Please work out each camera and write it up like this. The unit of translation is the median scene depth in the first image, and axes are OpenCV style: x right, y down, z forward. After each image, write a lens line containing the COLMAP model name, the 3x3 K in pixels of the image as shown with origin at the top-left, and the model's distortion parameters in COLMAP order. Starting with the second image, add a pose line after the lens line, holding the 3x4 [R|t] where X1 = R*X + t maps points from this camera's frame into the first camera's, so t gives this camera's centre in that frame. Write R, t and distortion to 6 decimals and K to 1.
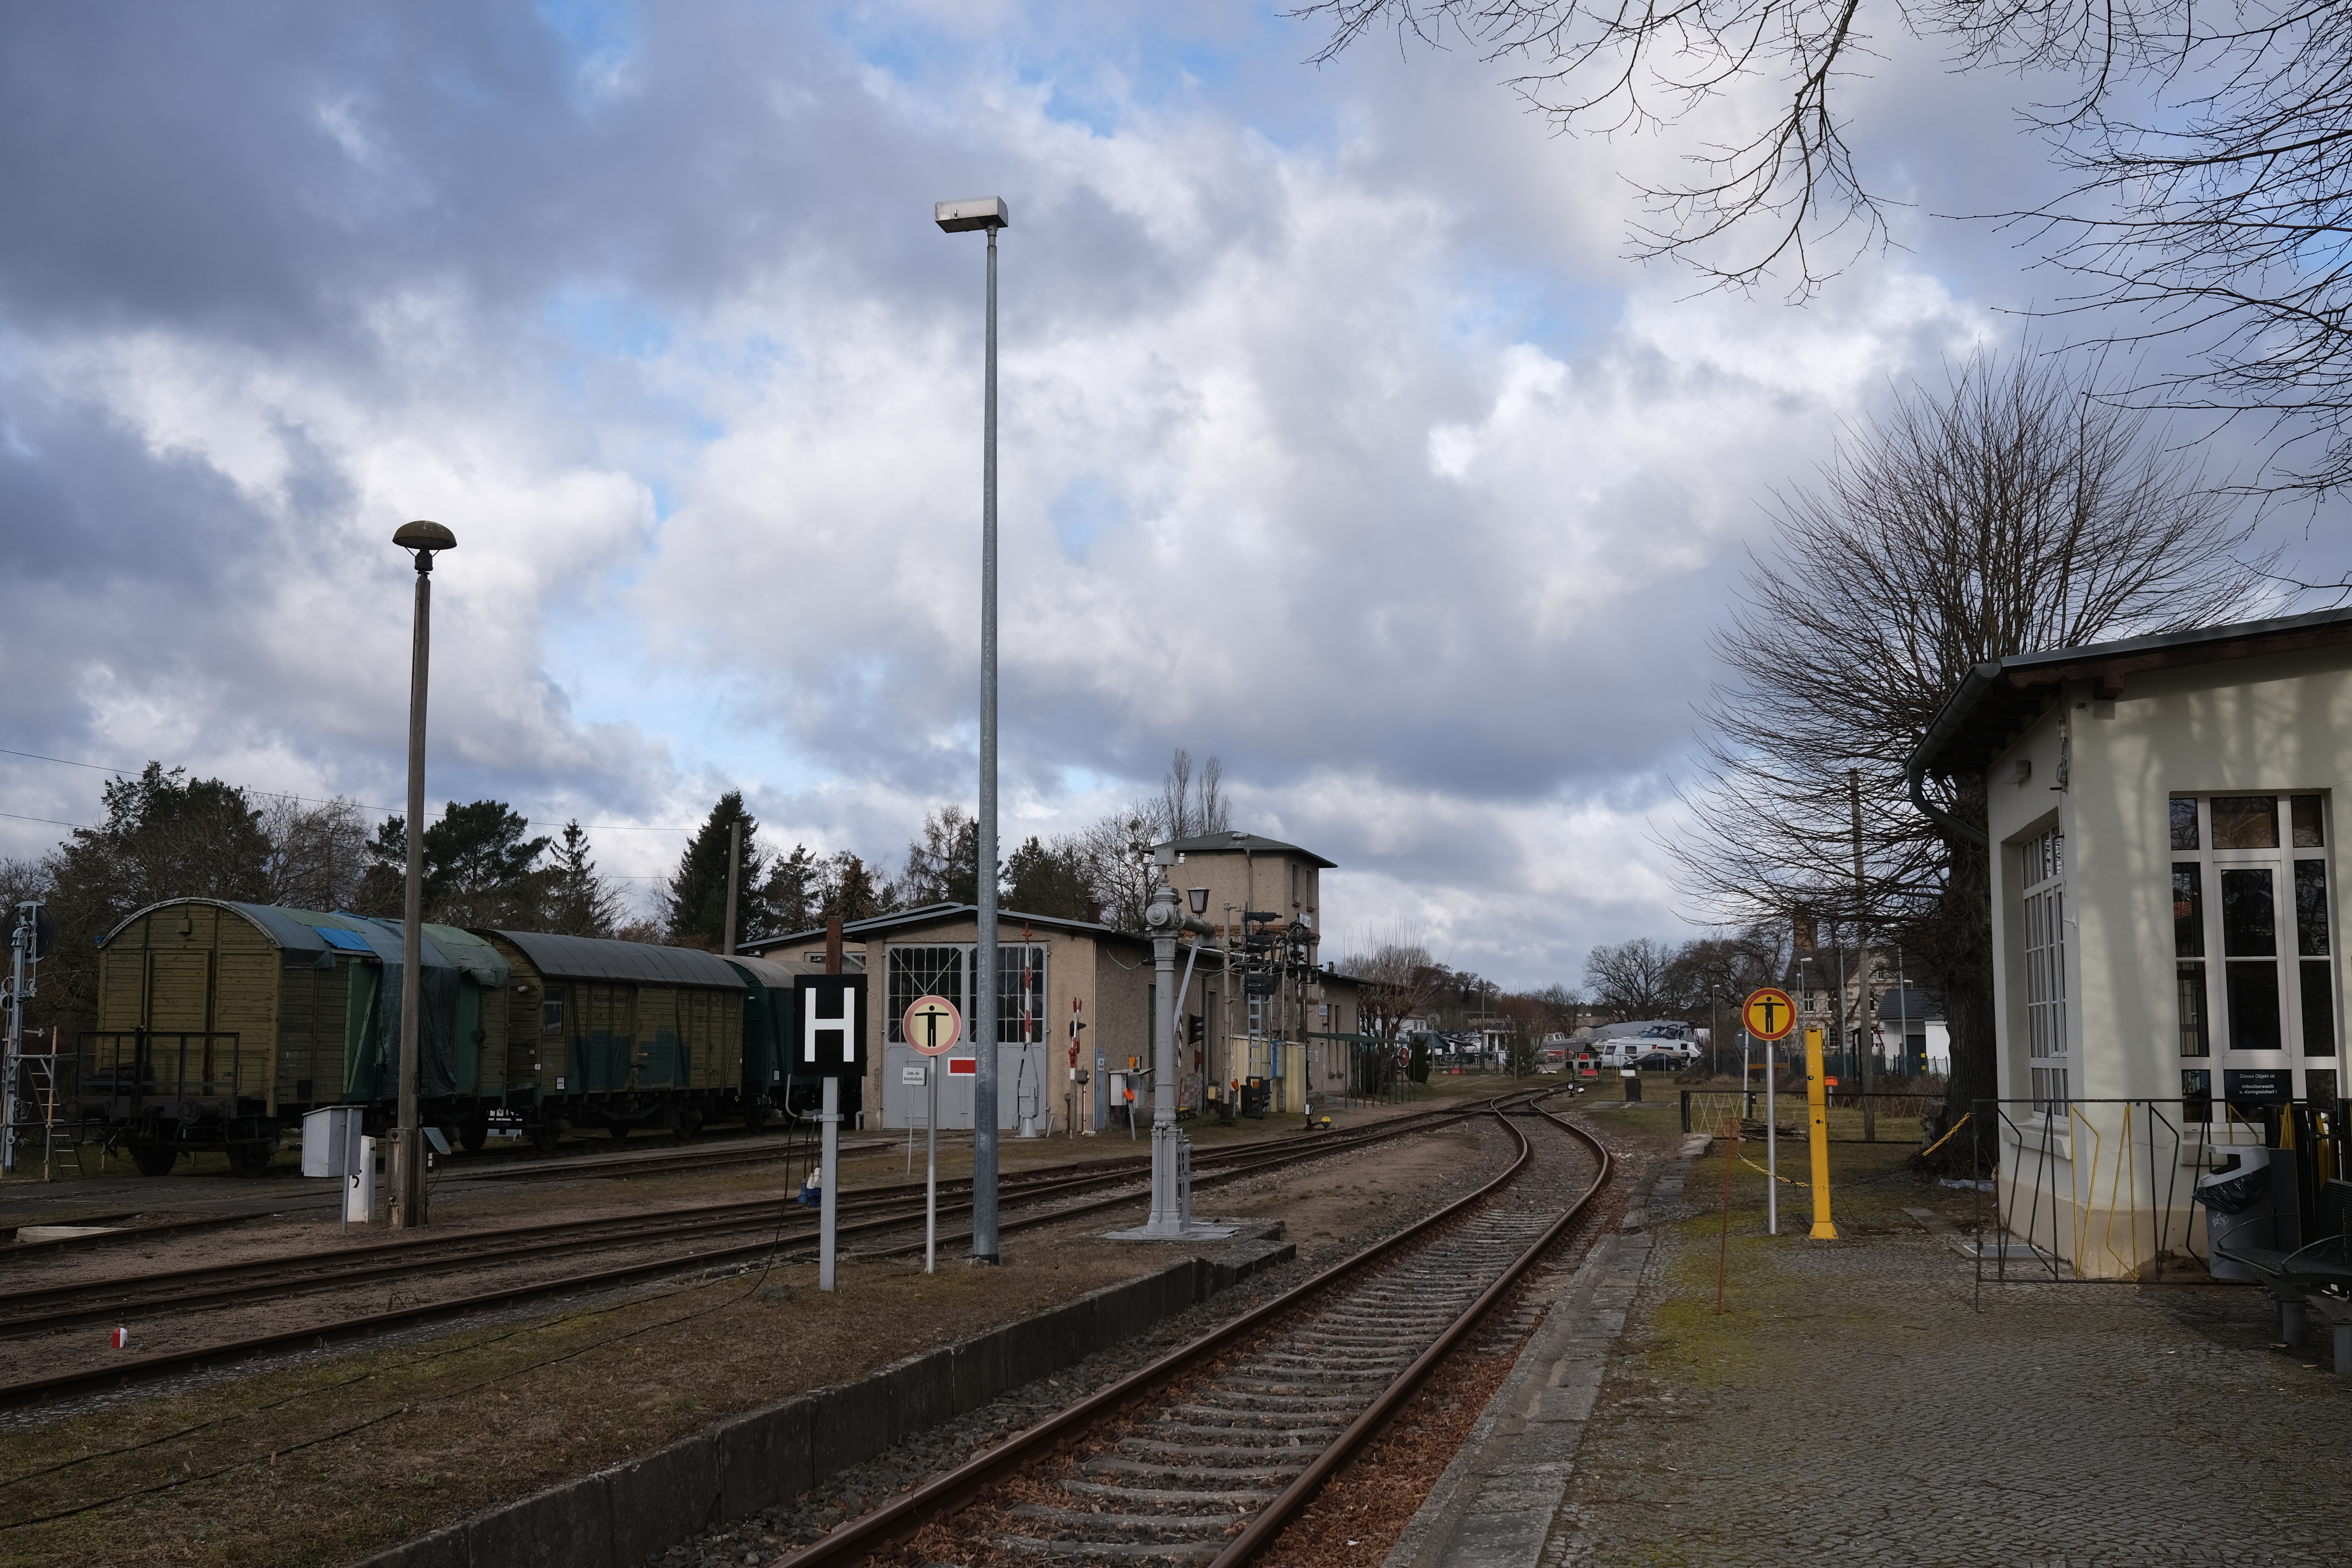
lens RADIAL K [[2304.7, 0, 1181.0], [0, 2304.7, 826.4], [0, 0, 1]] dist [-0.088320, 0.146413]
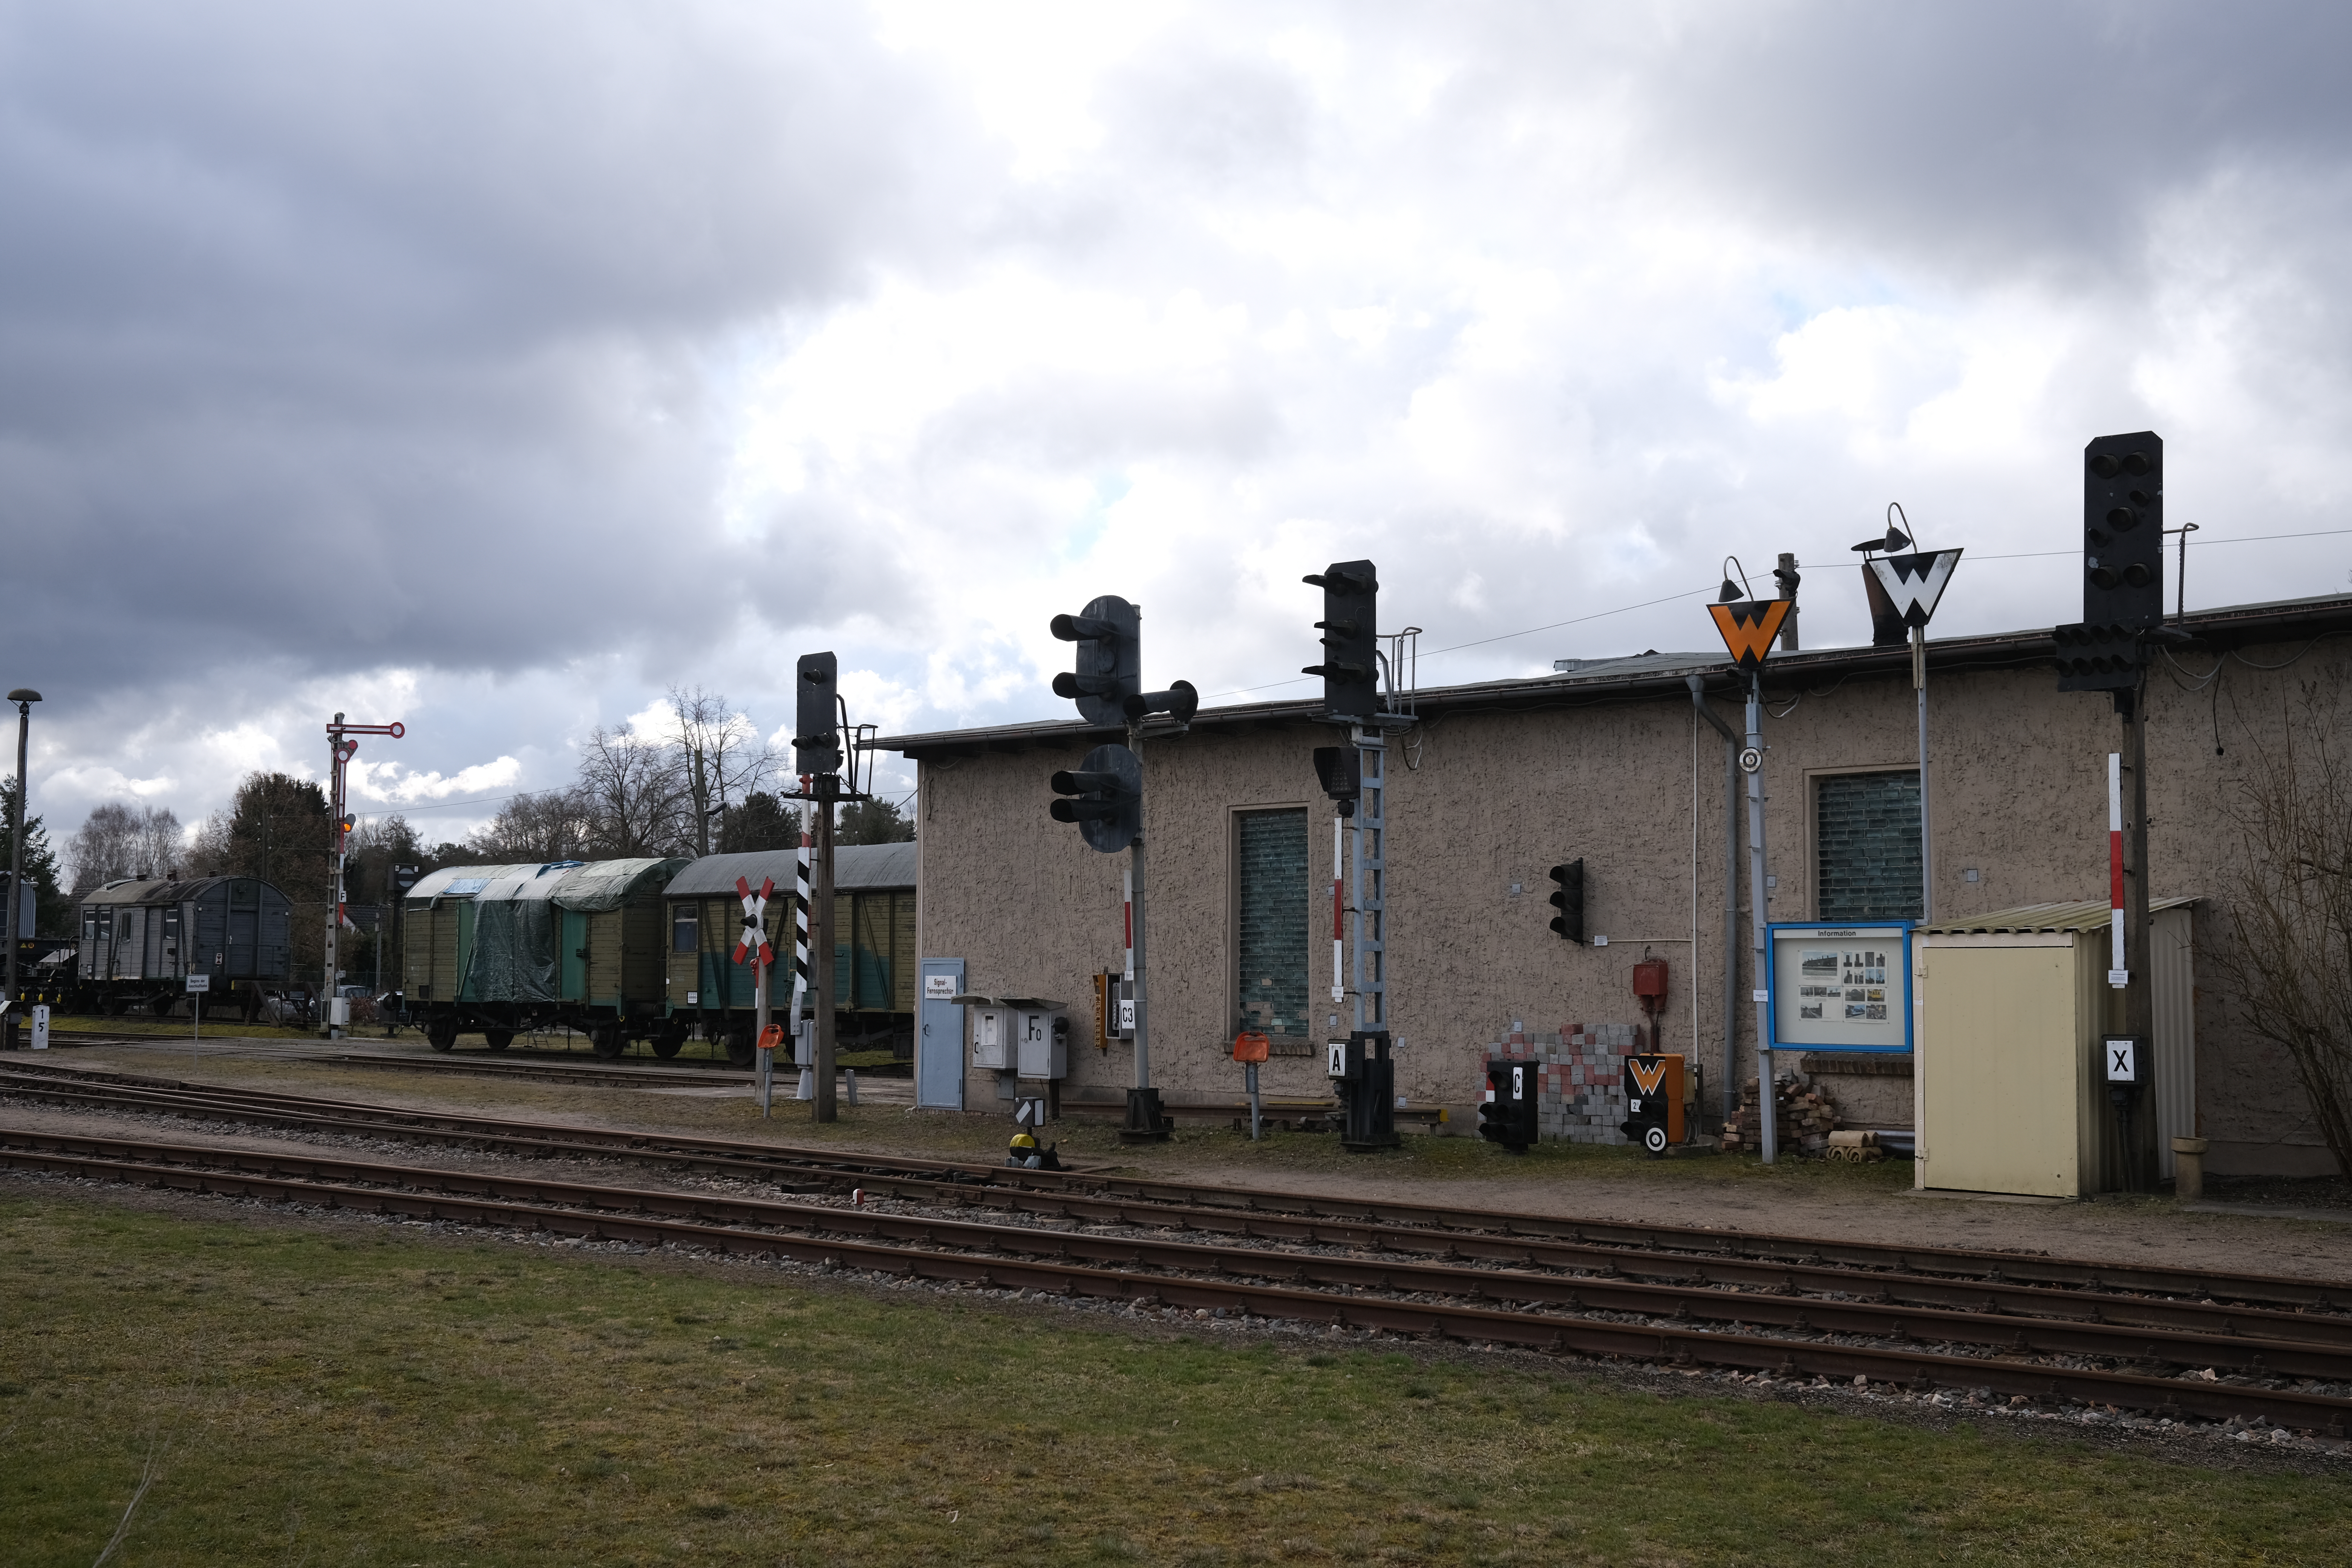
lens RADIAL K [[2304.7, 0, 1181.0], [0, 2304.7, 826.4], [0, 0, 1]] dist [-0.088320, 0.146413]
pose [[-0.528367, -0.061711, -0.846770, 0.629820], [0.074995, 0.990064, -0.118949, 0.224091], [0.845697, -0.126352, -0.518489, 2.213207]]
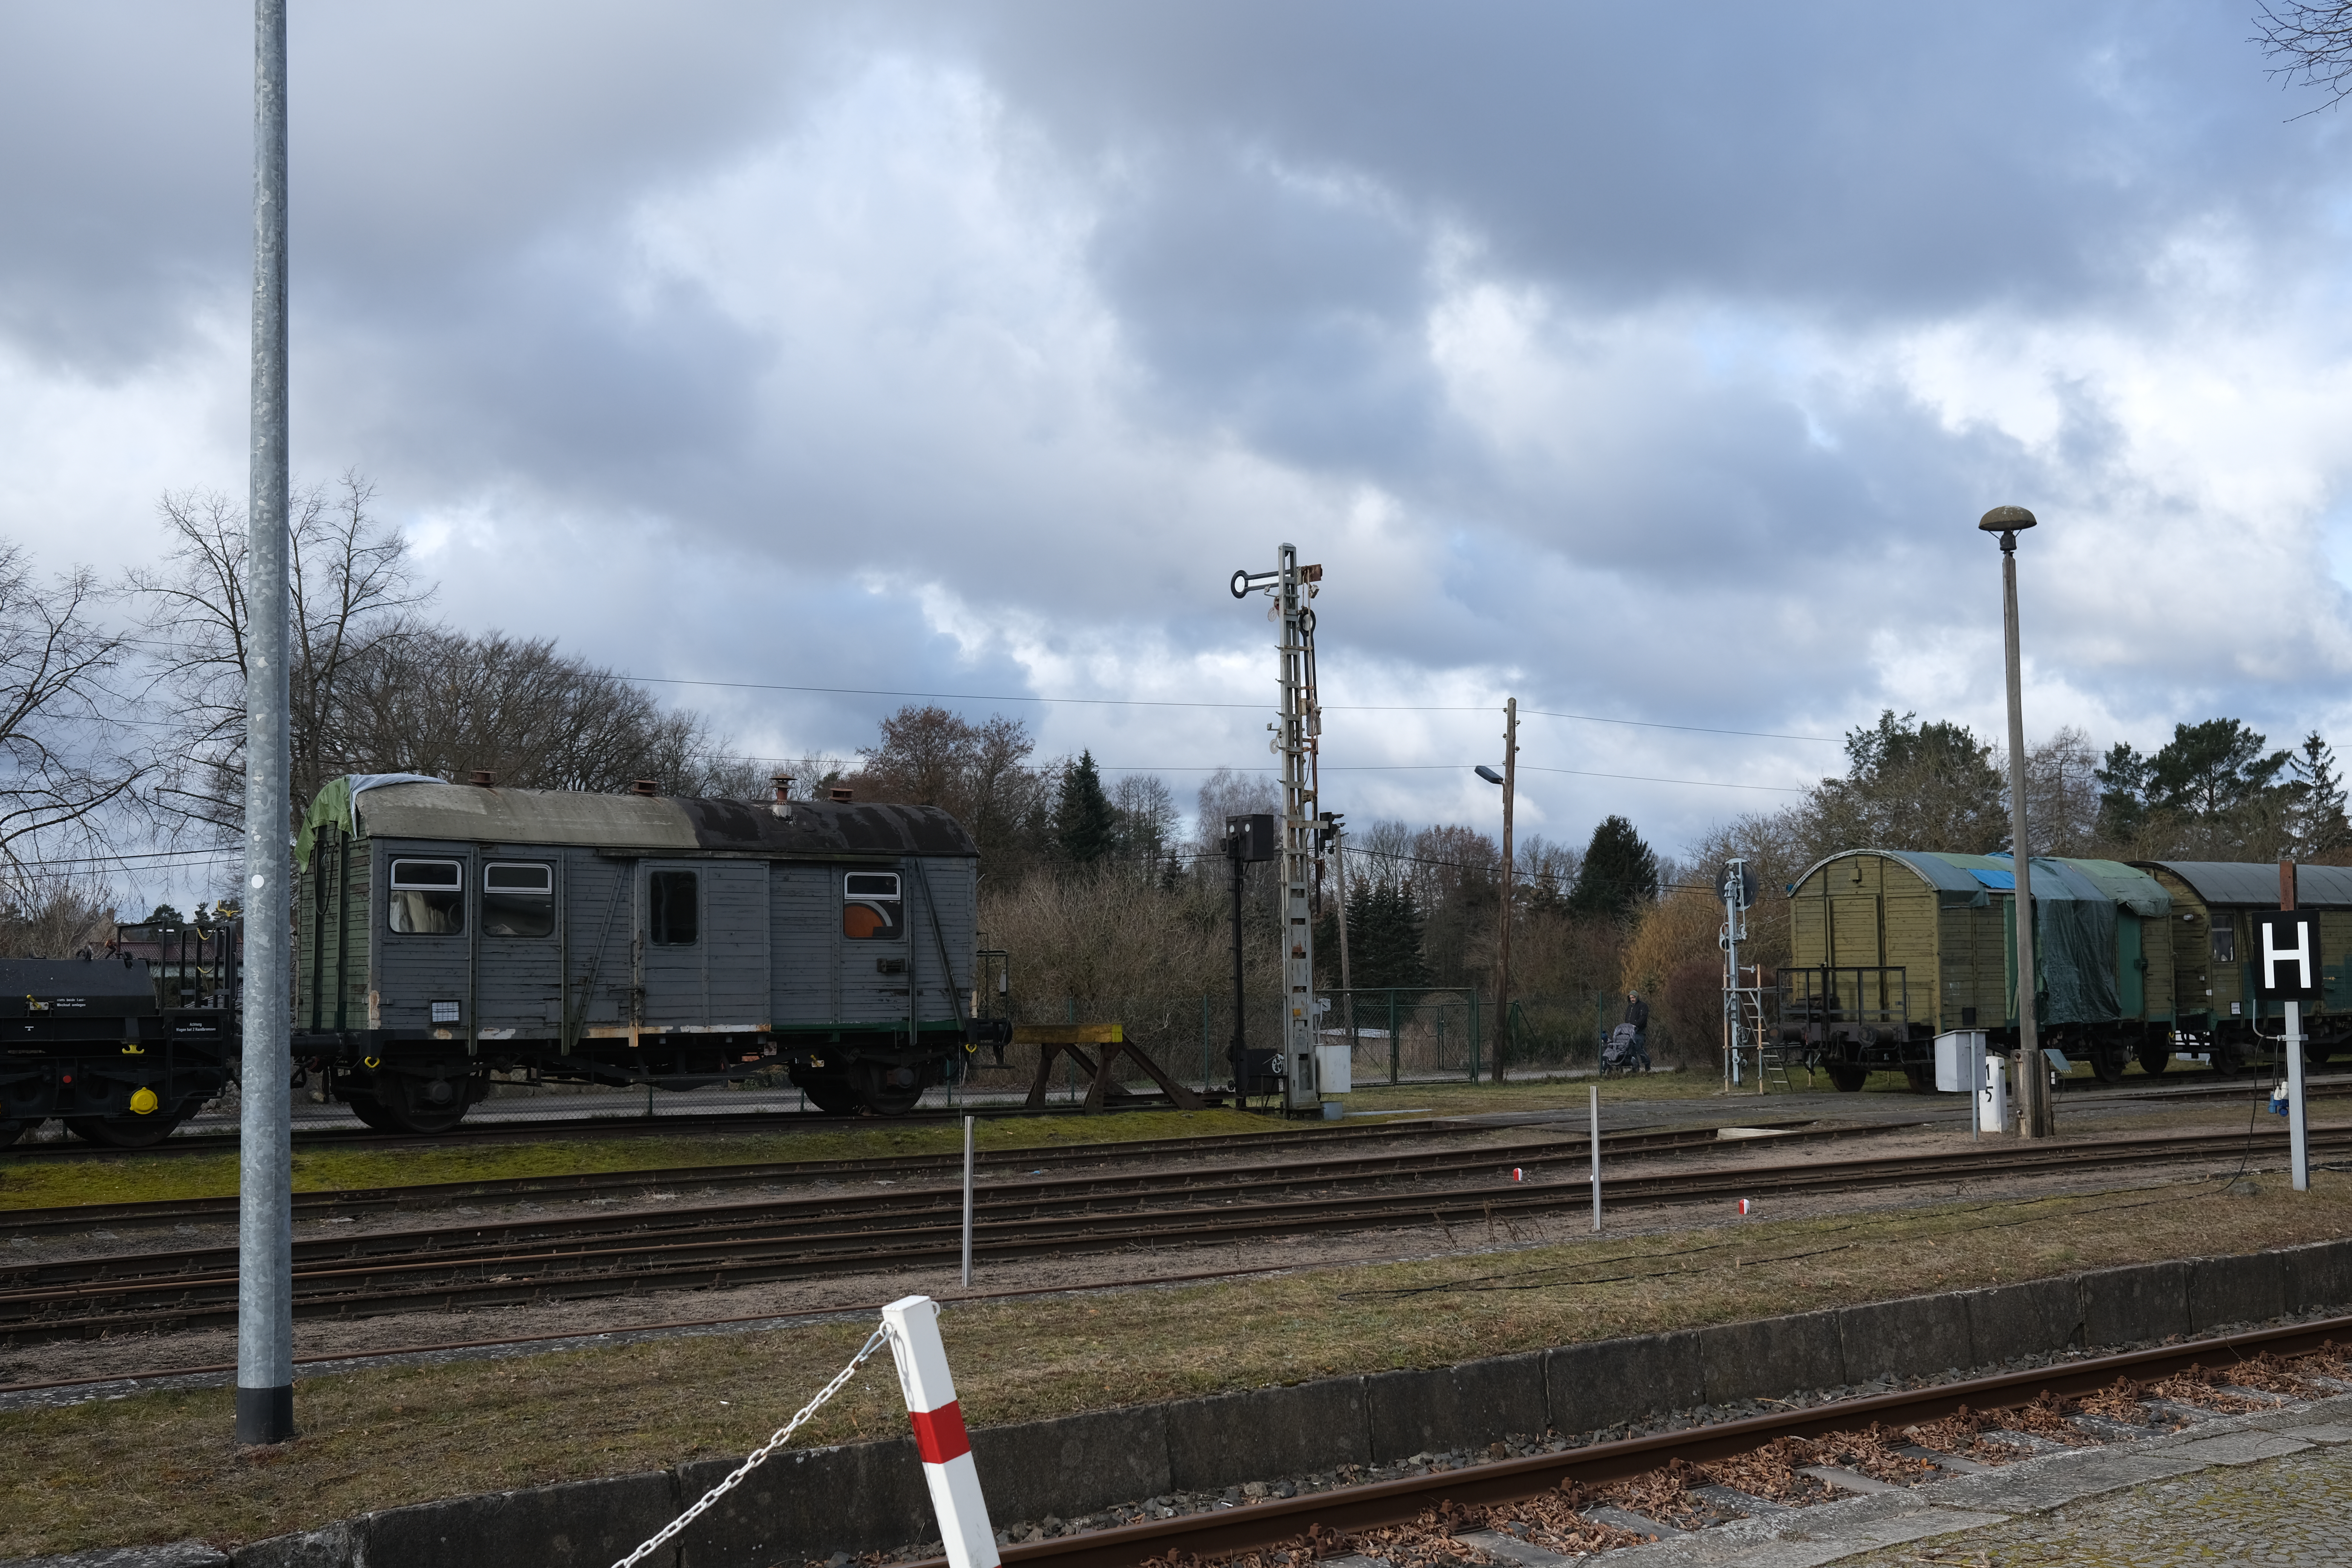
lens RADIAL K [[2304.7, 0, 1181.0], [0, 2304.7, 826.4], [0, 0, 1]] dist [-0.088320, 0.146413]
pose [[0.740227, -0.056124, -0.670010, 0.083475], [0.077404, 0.996998, 0.002001, -0.008943], [0.667886, -0.053342, 0.742349, -0.079899]]
